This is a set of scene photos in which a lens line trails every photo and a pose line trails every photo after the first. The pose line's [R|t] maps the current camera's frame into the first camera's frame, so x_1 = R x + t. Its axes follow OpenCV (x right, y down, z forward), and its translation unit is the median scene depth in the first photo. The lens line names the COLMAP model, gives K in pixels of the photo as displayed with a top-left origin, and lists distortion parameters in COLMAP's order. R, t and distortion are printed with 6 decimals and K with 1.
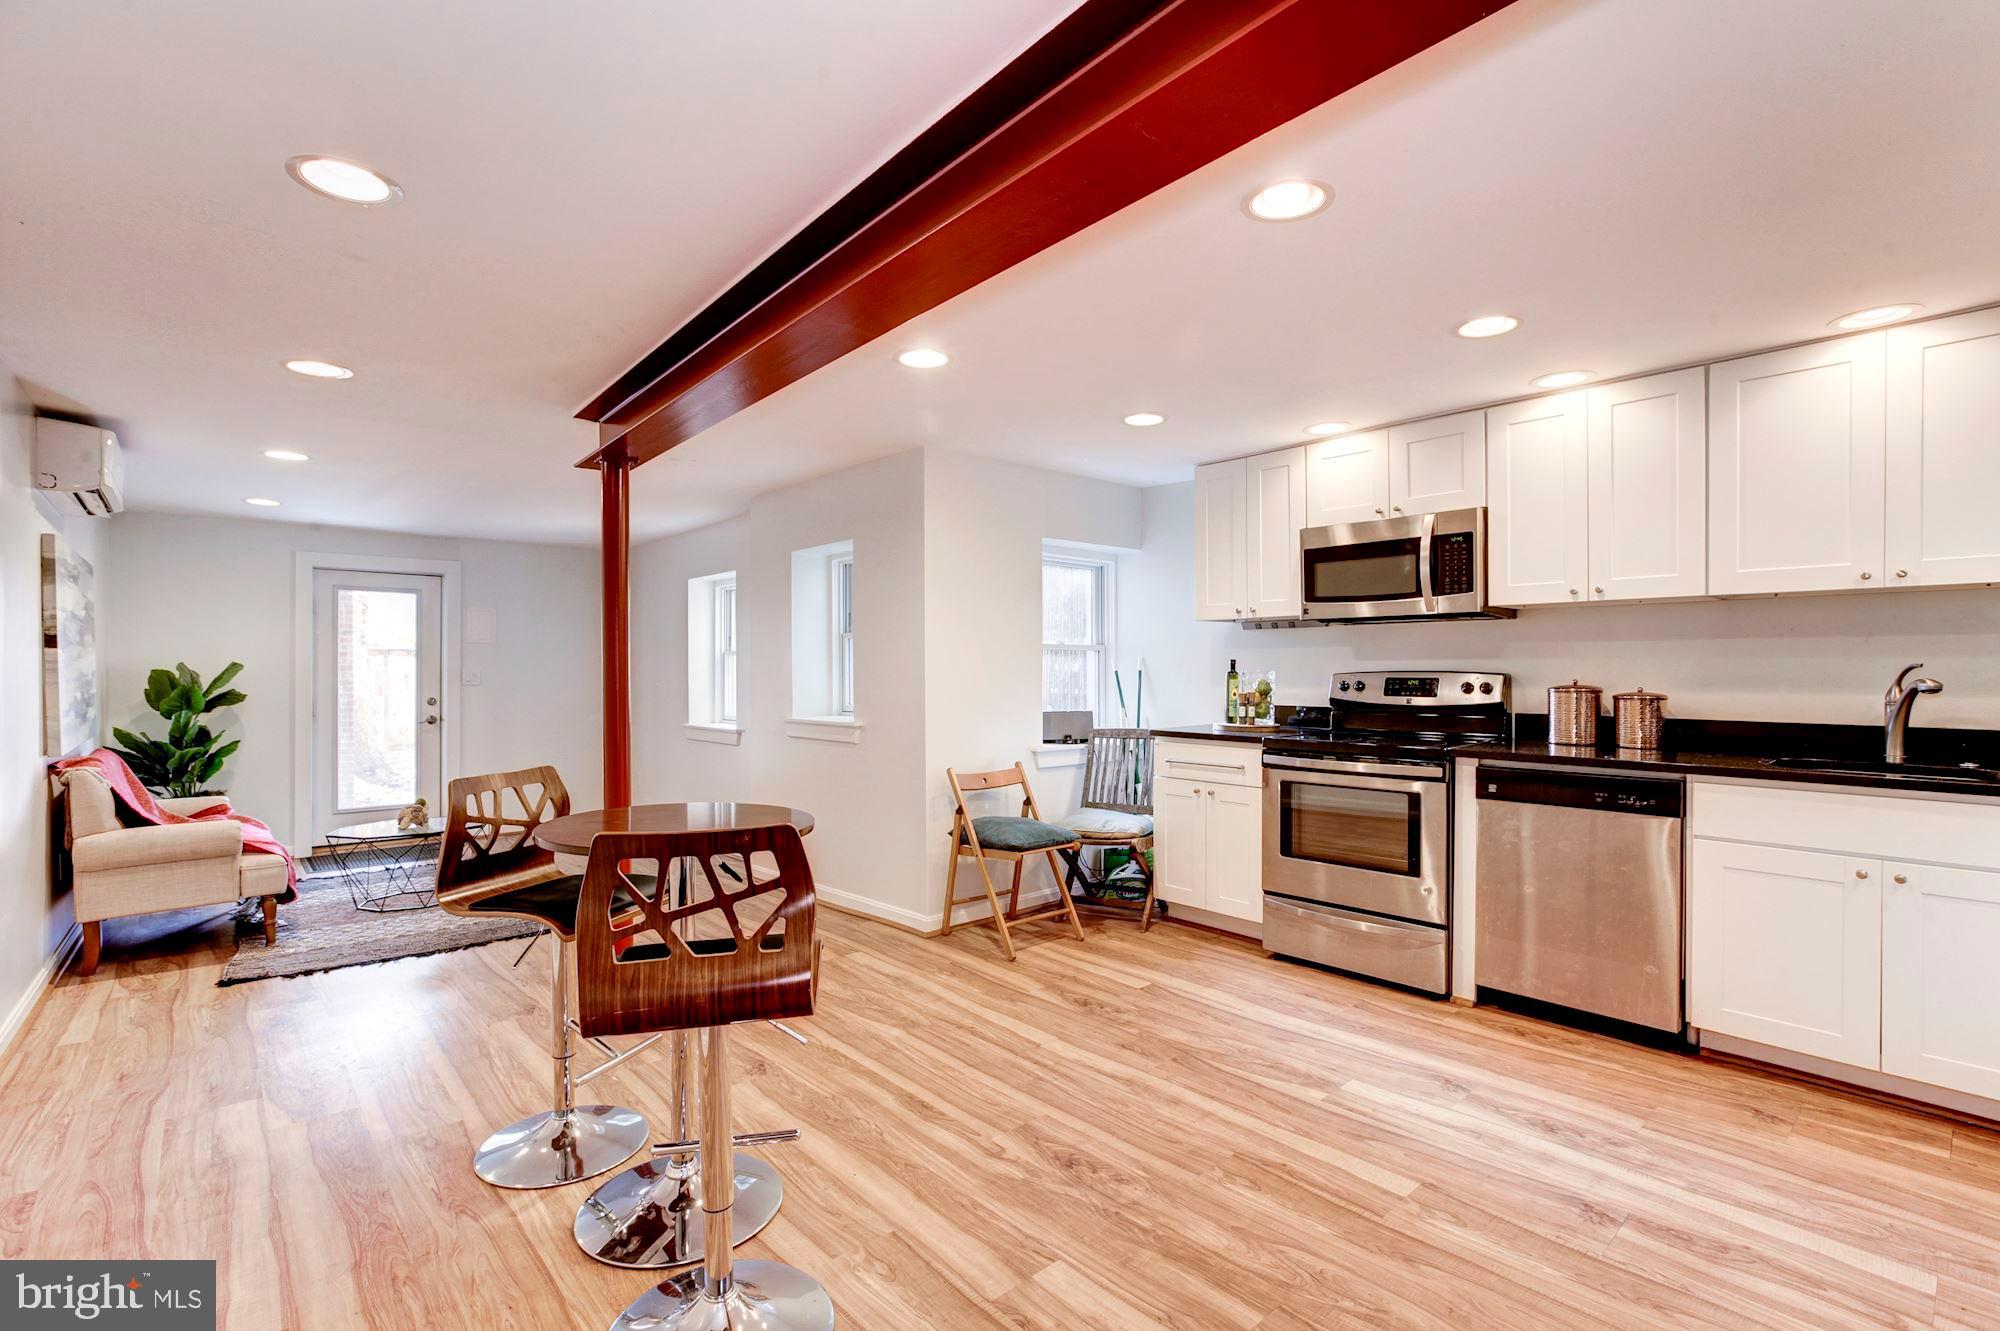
lens RADIAL K [[934.1, 0, 1018.2], [0, 934.1, 659.9], [0, 0, 1]] dist [-0.002836, 0.004624]
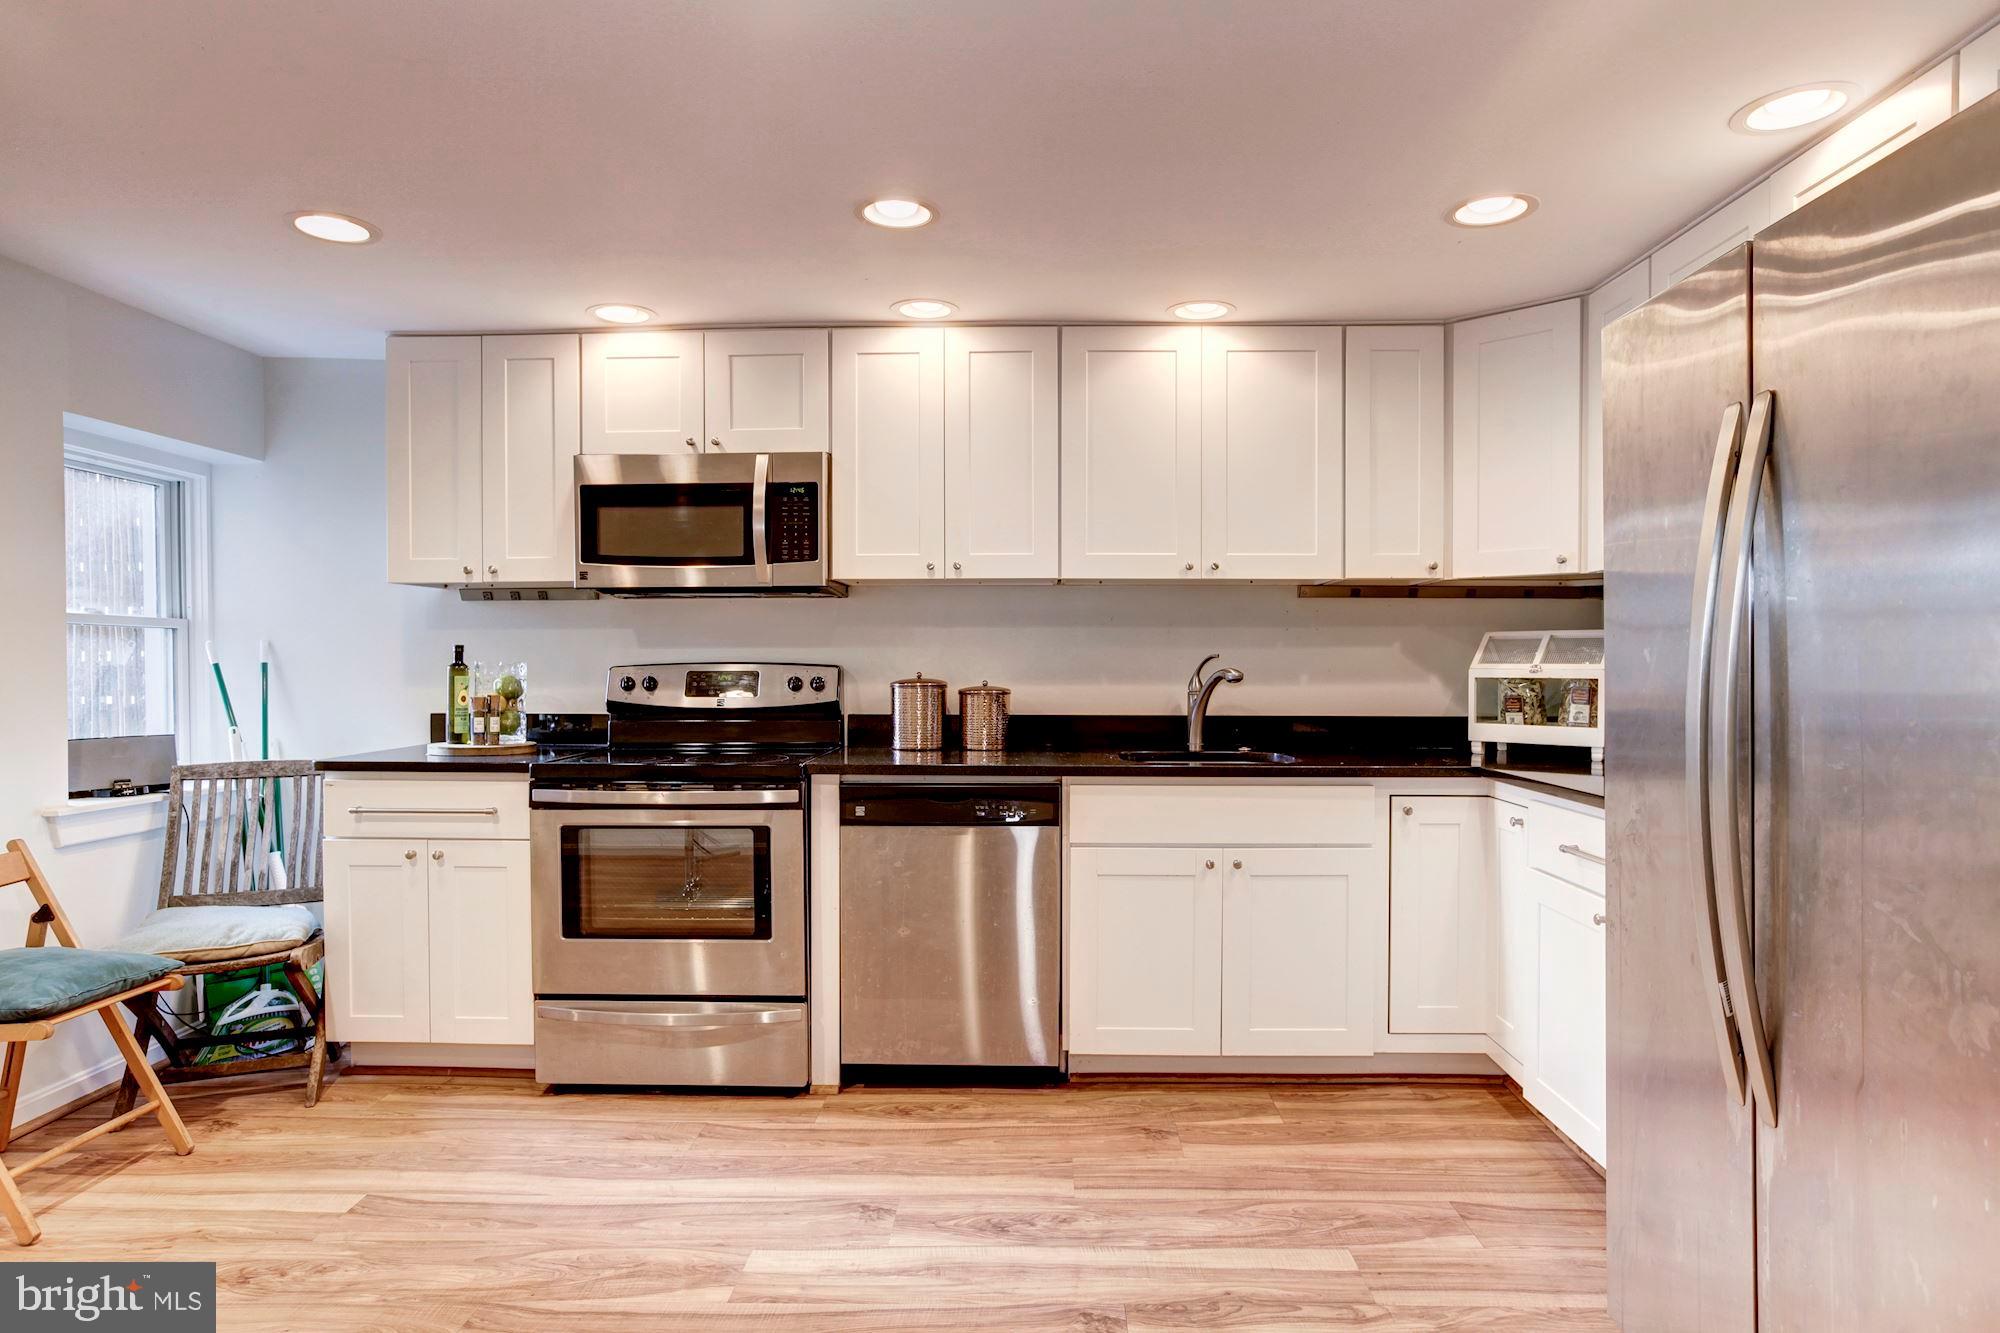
lens RADIAL K [[1132.2, 0, 978.3], [0, 1132.2, 671.7], [0, 0, 1]] dist [-0.023791, 0.009765]
pose [[0.691653, -0.005858, 0.722206, -0.099195], [-0.006297, 0.999880, 0.014141, 0.005535], [-0.722202, -0.014329, 0.691533, 0.242646]]
